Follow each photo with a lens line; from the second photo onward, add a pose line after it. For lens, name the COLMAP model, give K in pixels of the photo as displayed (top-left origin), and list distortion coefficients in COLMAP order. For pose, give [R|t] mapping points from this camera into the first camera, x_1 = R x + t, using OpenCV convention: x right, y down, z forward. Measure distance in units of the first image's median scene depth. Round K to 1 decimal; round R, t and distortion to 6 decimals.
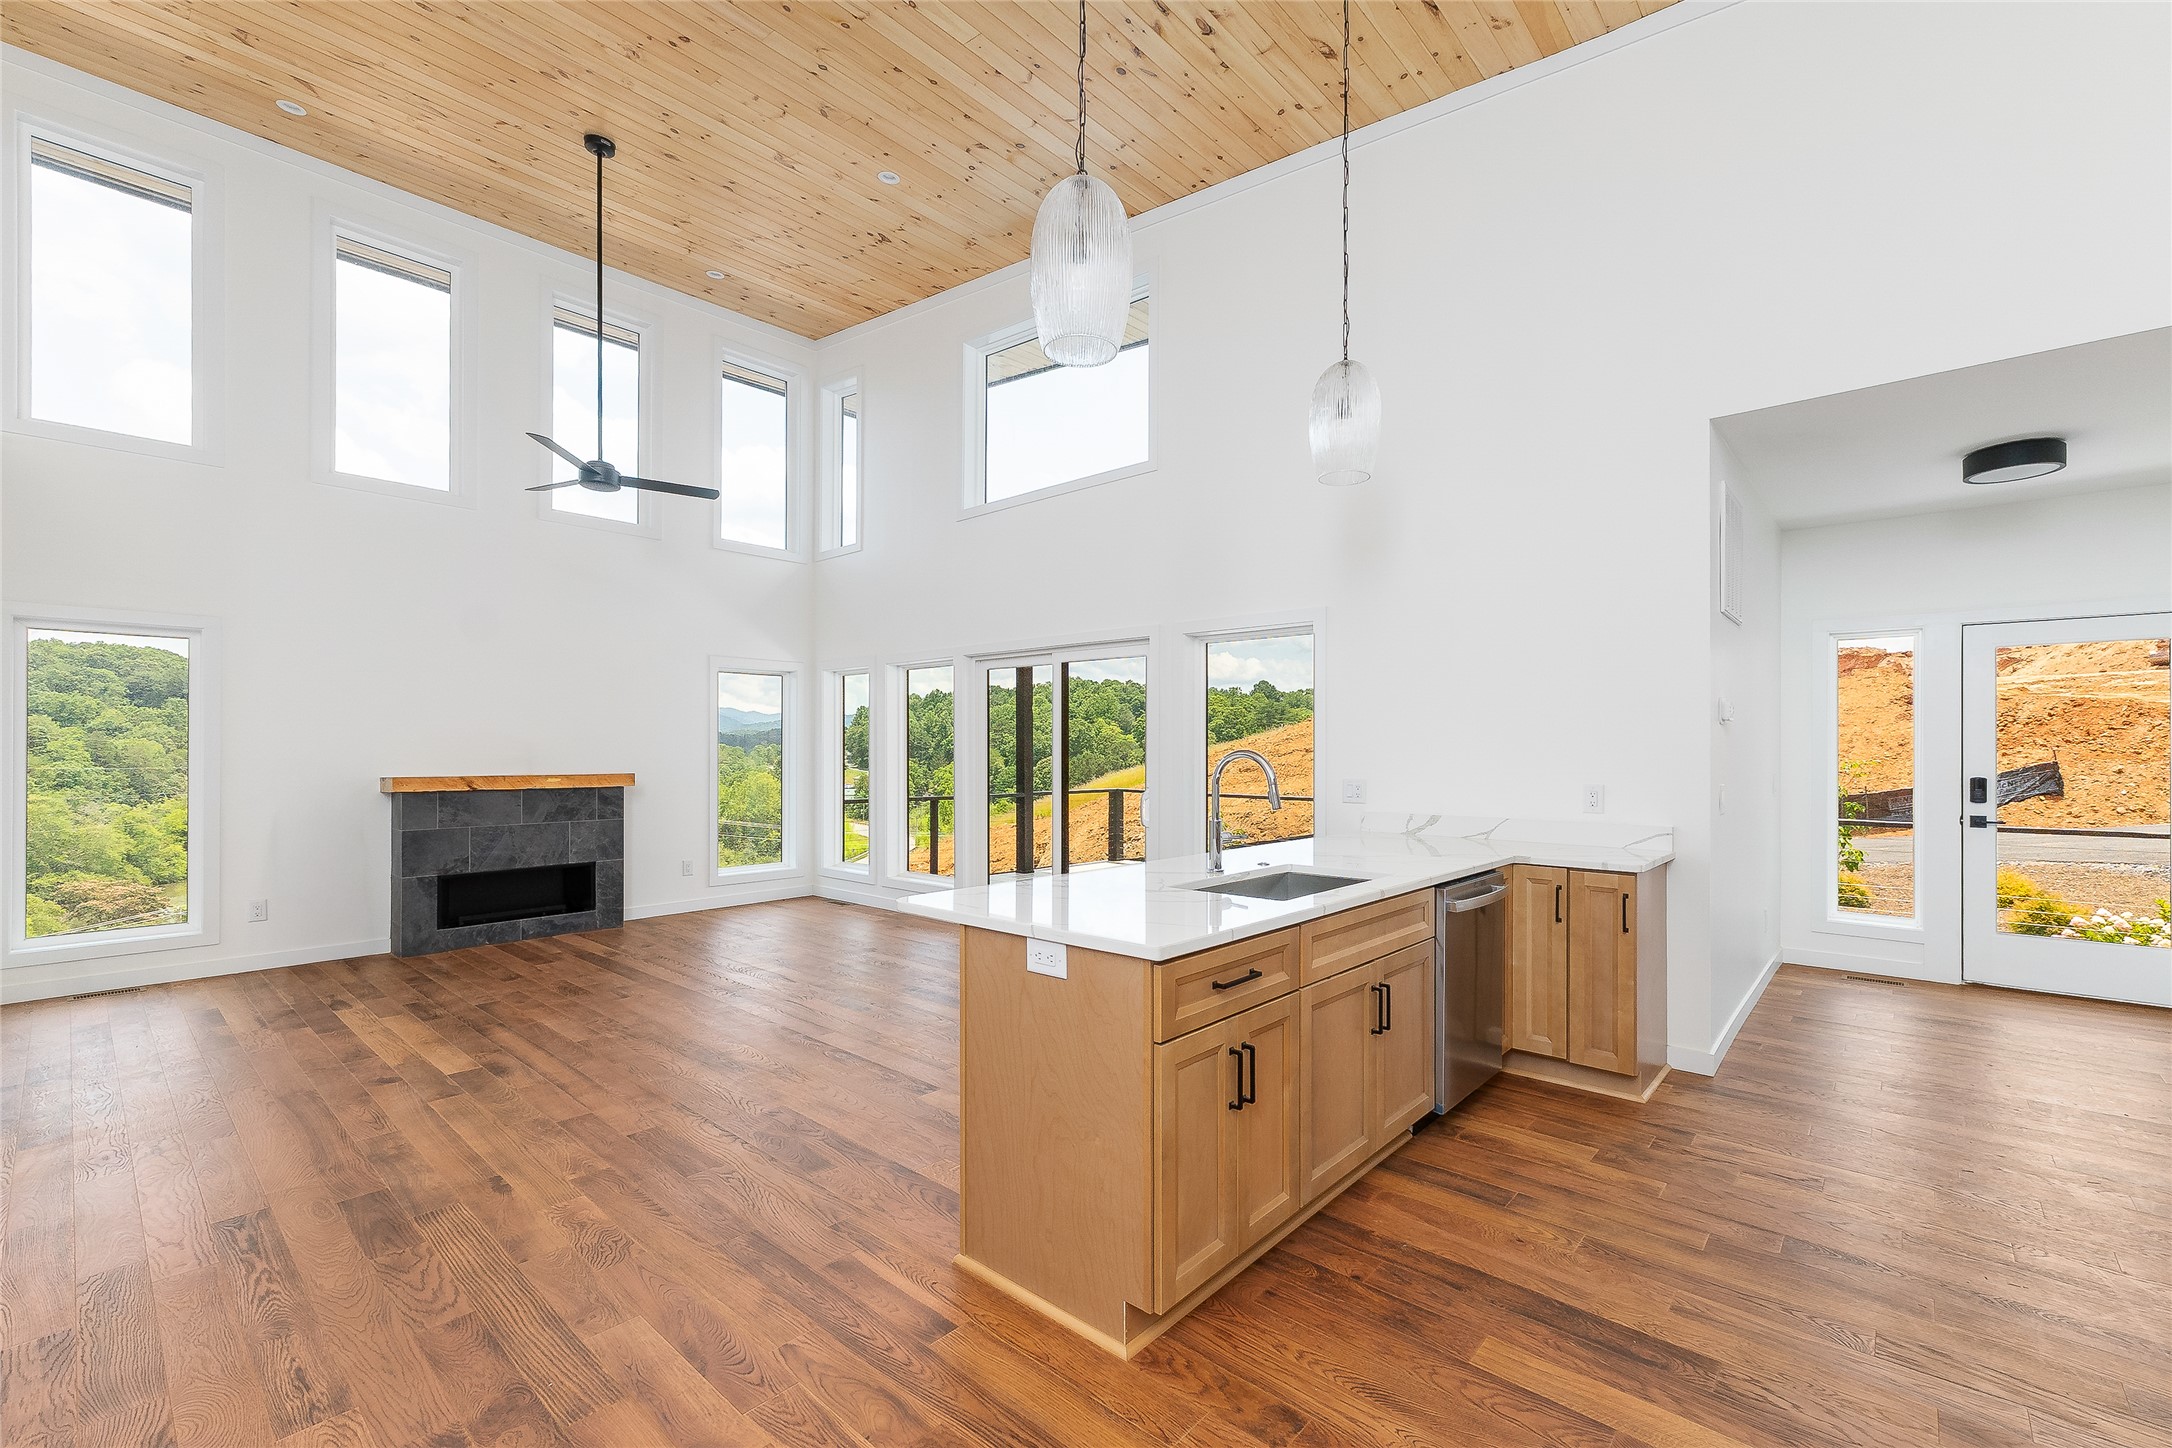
lens RADIAL K [[907.7, 0, 1090.2], [0, 907.7, 746.7], [0, 0, 1]] dist [0.009917, -0.001155]
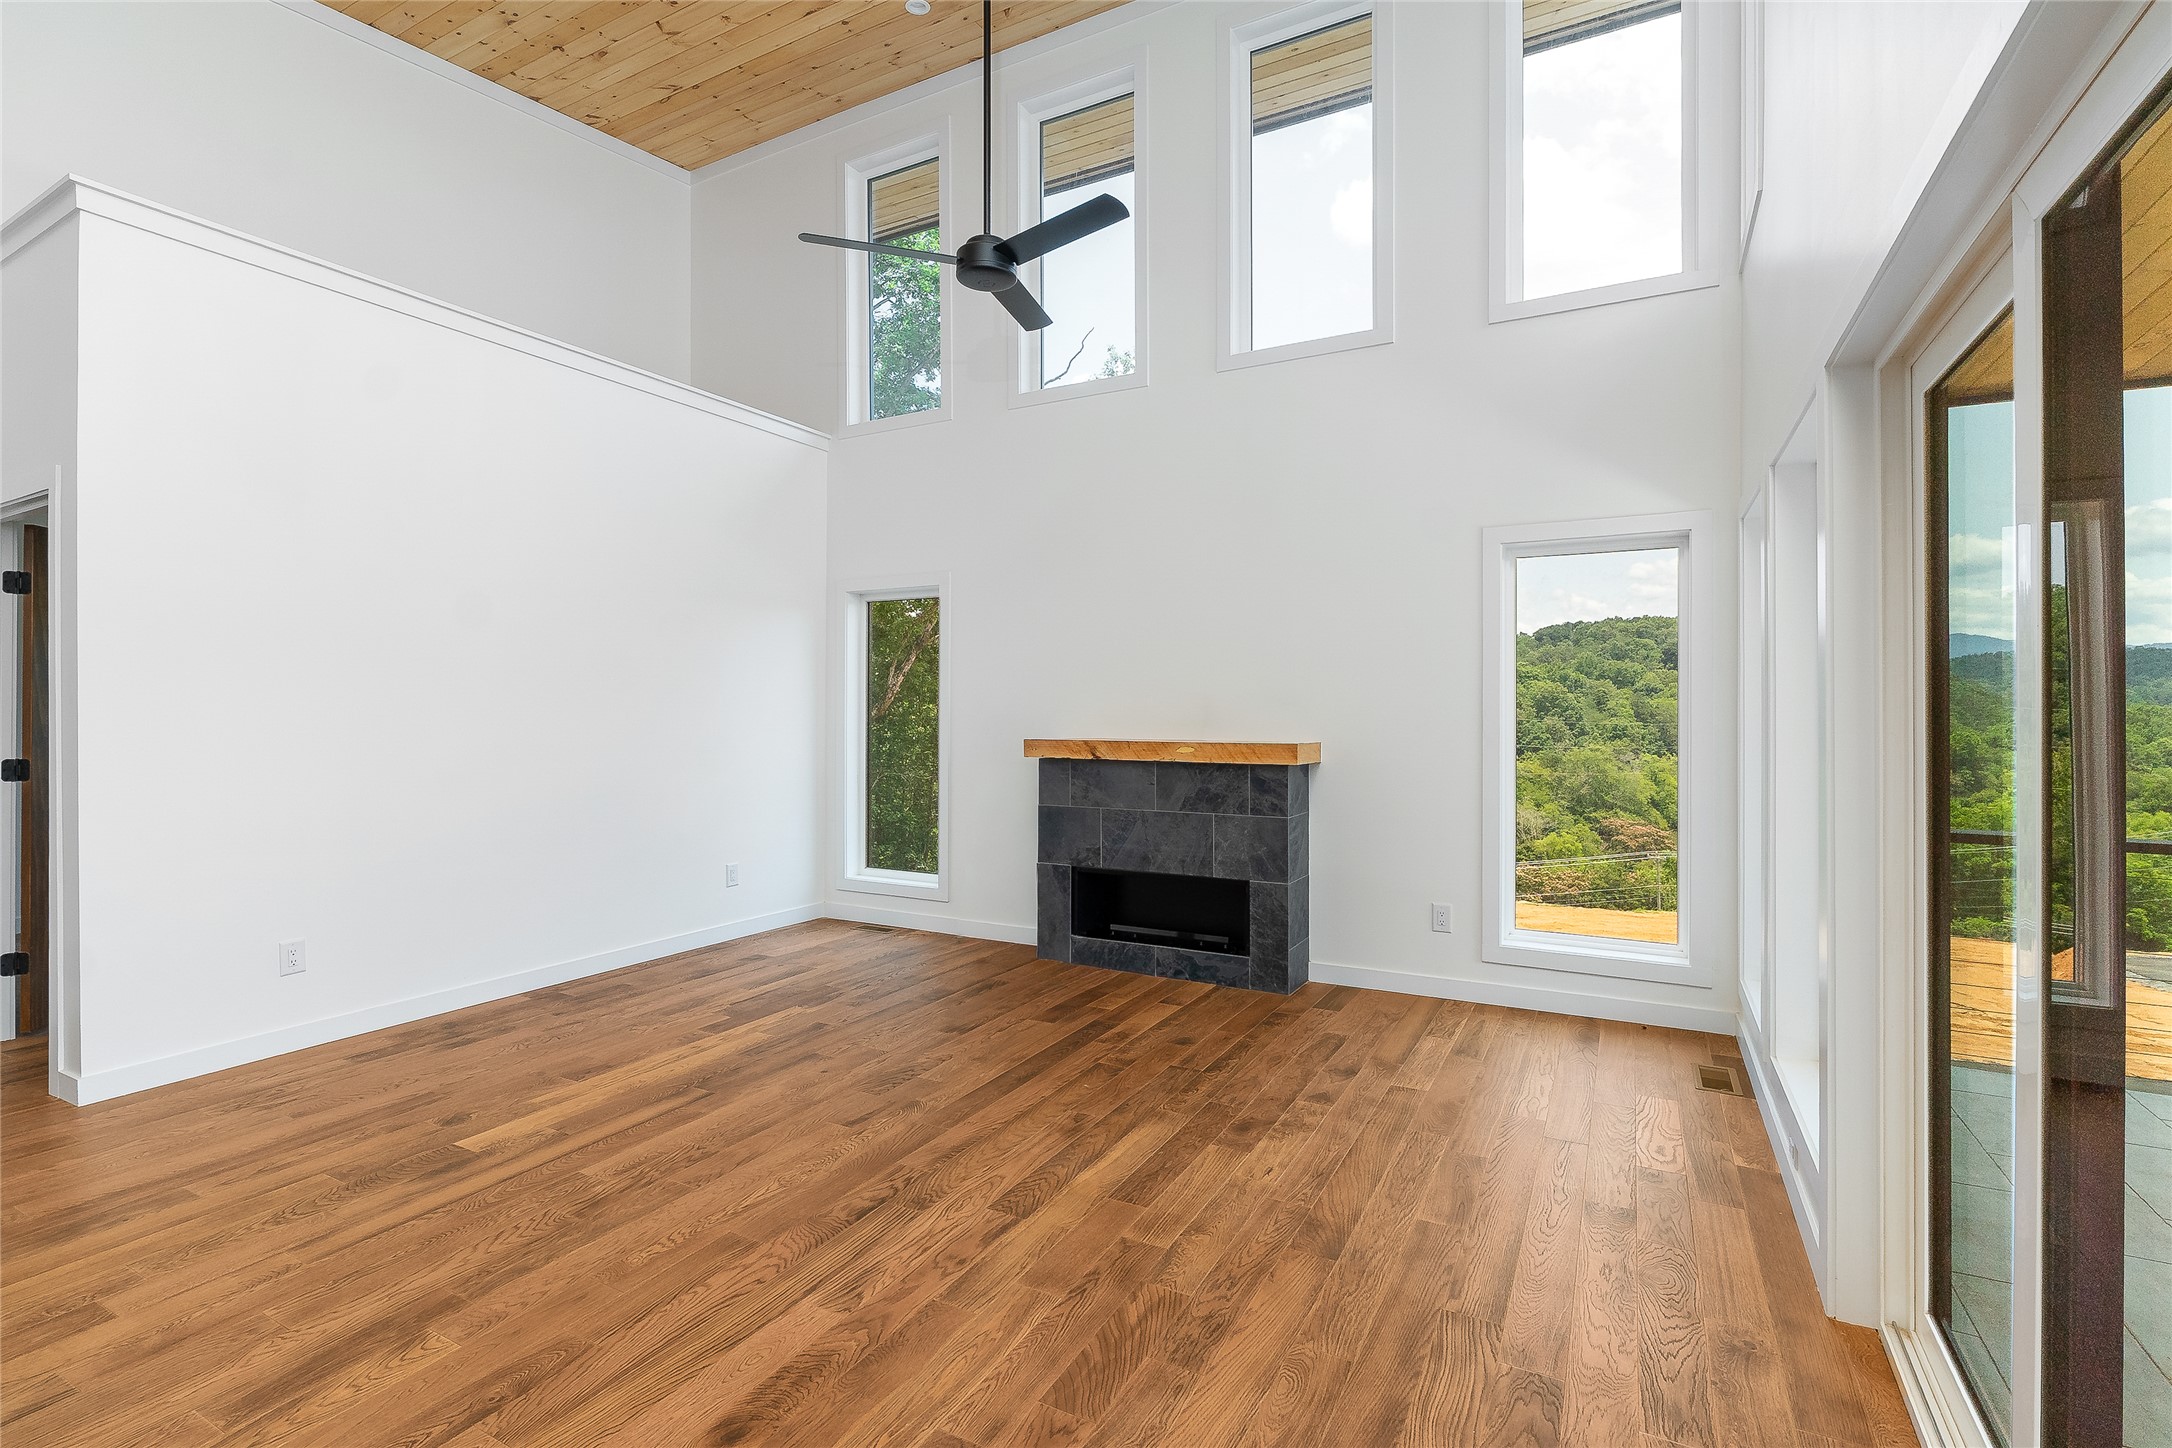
lens RADIAL K [[1004.5, 0, 1090.5], [0, 1004.5, 709.3], [0, 0, 1]] dist [-0.005047, -0.000382]
pose [[0.233829, 0.000794, -0.972277, 0.138820], [0.004088, 0.999990, 0.001800, 0.005536], [0.972269, -0.004395, 0.233824, 0.887625]]
